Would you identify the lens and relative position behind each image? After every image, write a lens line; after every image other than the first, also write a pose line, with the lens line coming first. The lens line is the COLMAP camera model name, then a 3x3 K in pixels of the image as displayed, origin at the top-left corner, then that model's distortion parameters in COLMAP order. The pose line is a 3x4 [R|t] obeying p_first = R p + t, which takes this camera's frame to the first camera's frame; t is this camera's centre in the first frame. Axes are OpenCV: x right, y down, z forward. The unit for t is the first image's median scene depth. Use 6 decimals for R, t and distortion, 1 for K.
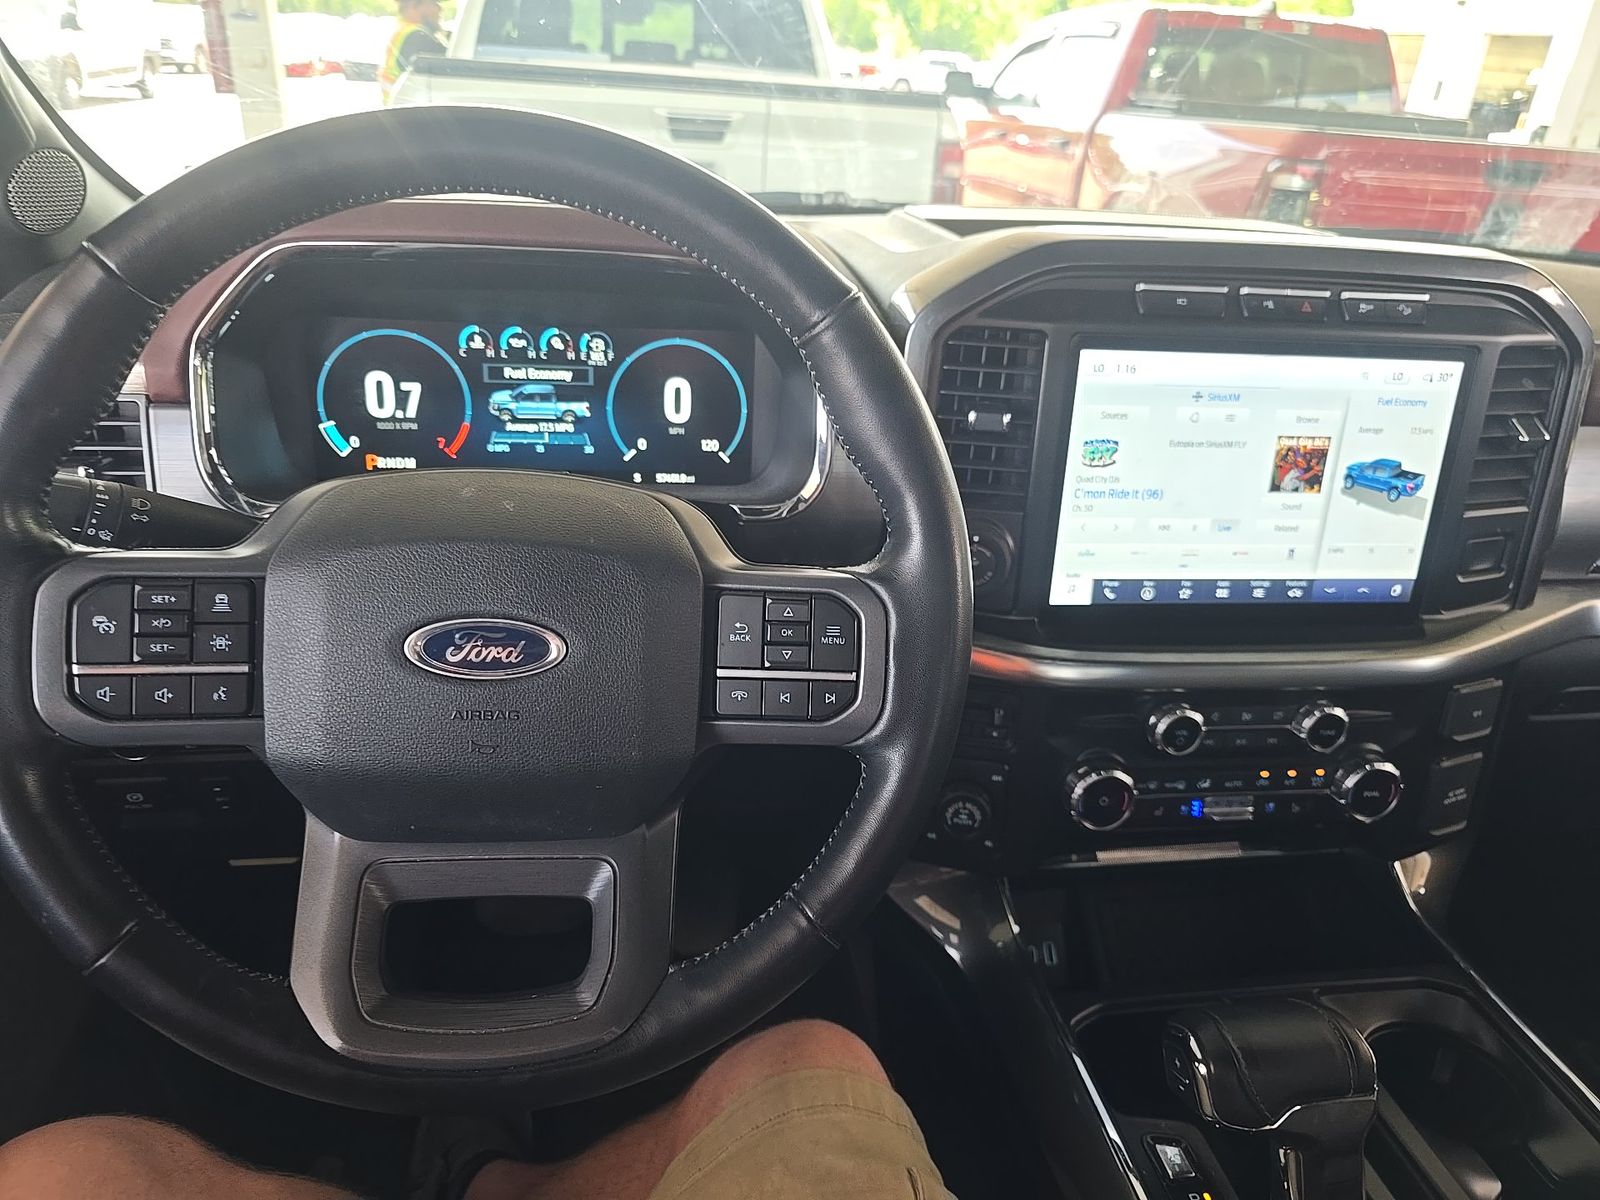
lens RADIAL K [[1092.6, 0, 793.7], [0, 1092.6, 558.7], [0, 0, 1]] dist [0.050177, -0.046860]
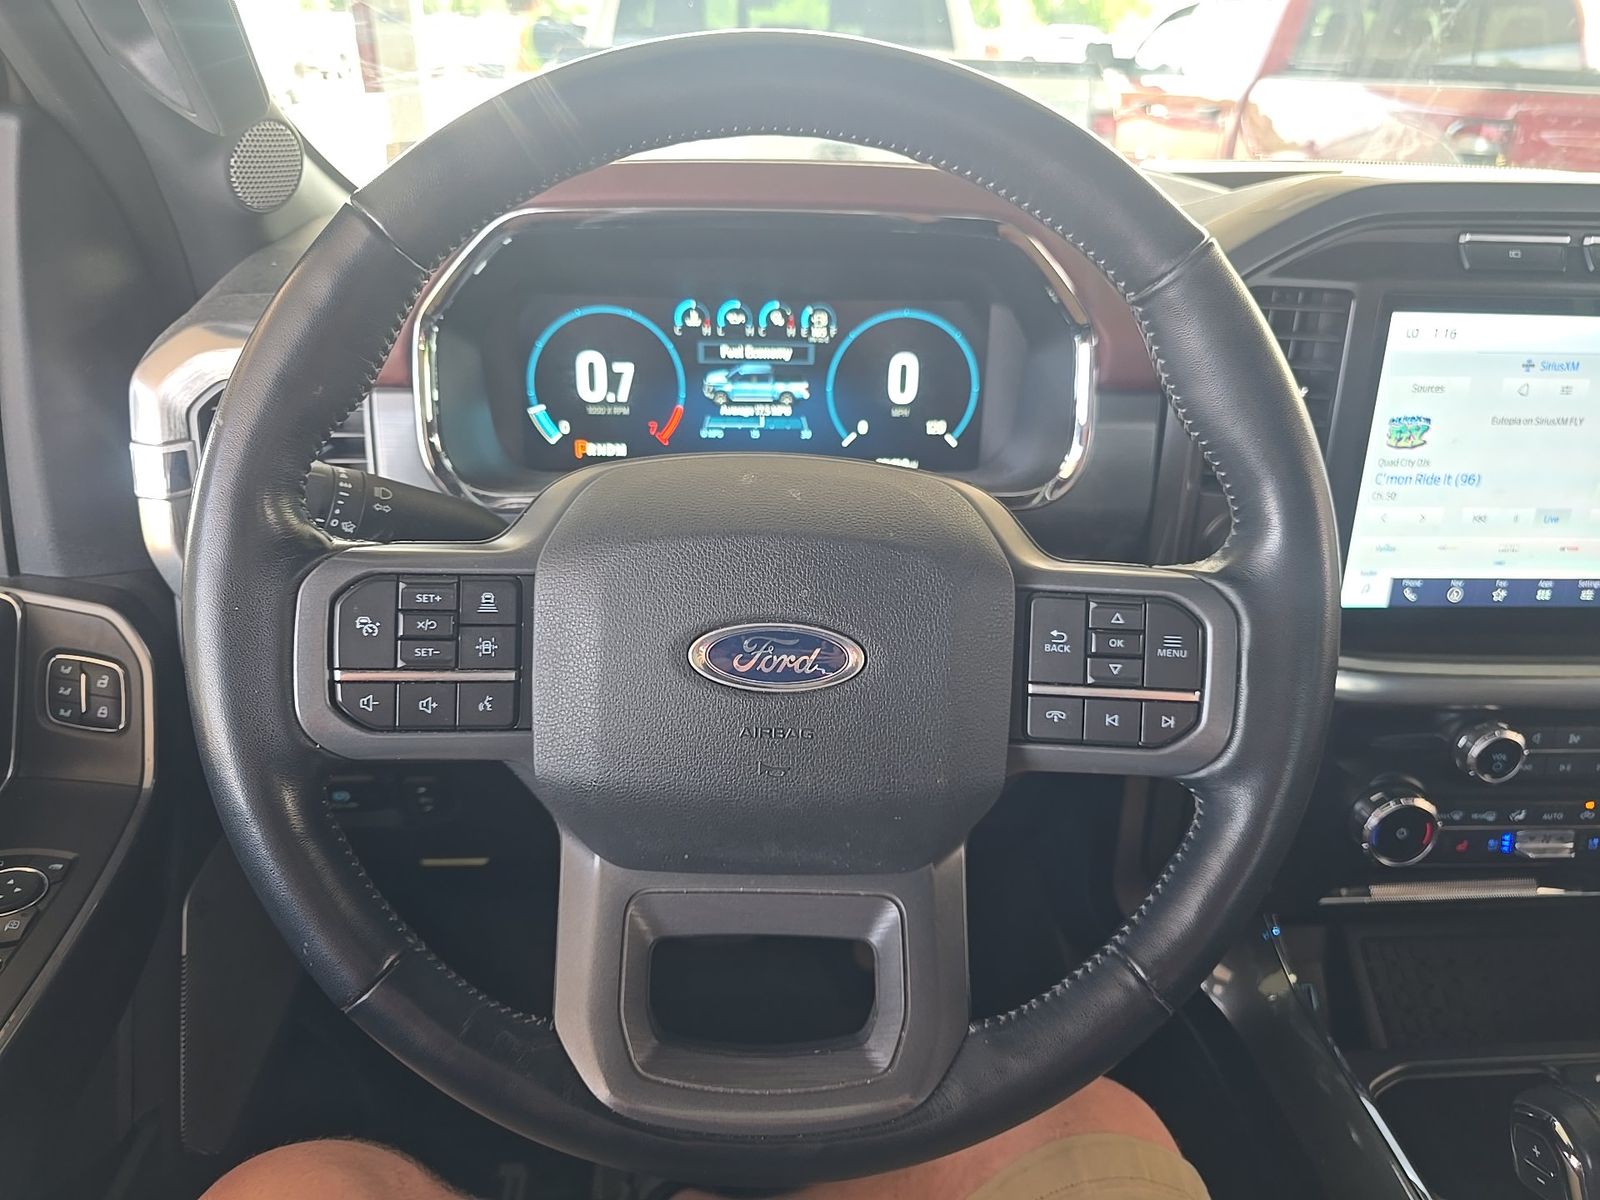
lens RADIAL K [[1092.6, 0, 793.7], [0, 1092.6, 558.7], [0, 0, 1]] dist [0.050177, -0.046860]
pose [[0.994995, 0.004534, -0.099823, -0.109187], [-0.003631, 0.999951, 0.009225, -0.002948], [0.099860, -0.008817, 0.994962, 0.082402]]
